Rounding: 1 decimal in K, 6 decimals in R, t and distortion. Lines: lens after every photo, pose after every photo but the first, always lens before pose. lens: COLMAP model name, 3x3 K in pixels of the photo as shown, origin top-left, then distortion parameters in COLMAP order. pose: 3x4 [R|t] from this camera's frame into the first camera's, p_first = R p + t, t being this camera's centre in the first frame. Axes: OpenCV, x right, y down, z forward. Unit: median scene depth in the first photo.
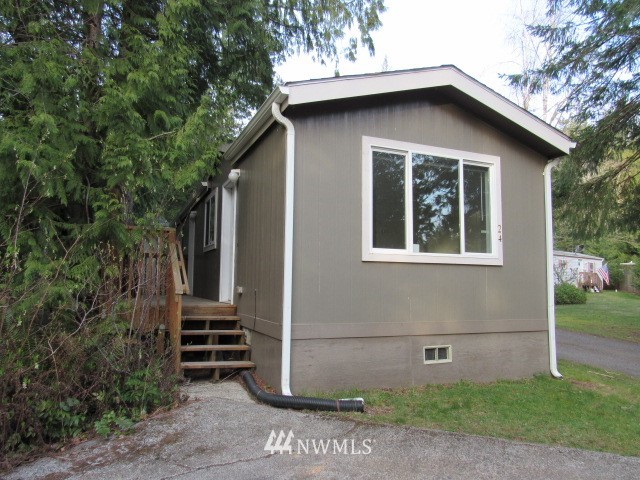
lens RADIAL K [[467.4, 0, 316.3], [0, 467.4, 242.1], [0, 0, 1]] dist [-0.000567, 0.006848]
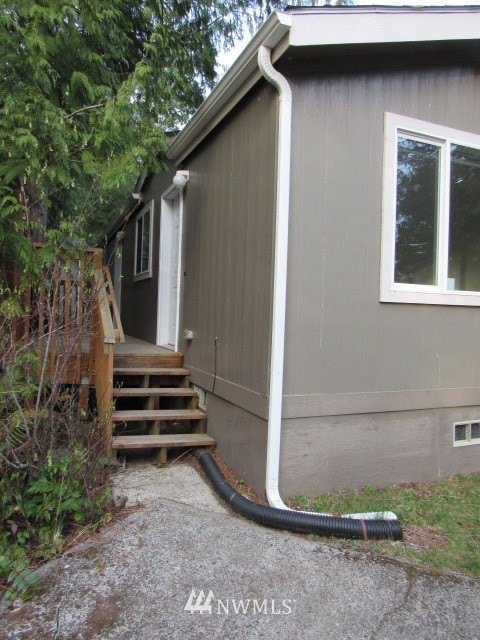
lens RADIAL K [[467.4, 0, 236.8], [0, 467.4, 316.3], [0, 0, 1]] dist [-0.000567, 0.006848]
pose [[0.999741, 0.022697, 0.001511, -0.106943], [-0.022740, 0.995544, 0.091511, 0.004850], [0.000572, -0.091521, 0.995803, 0.313720]]
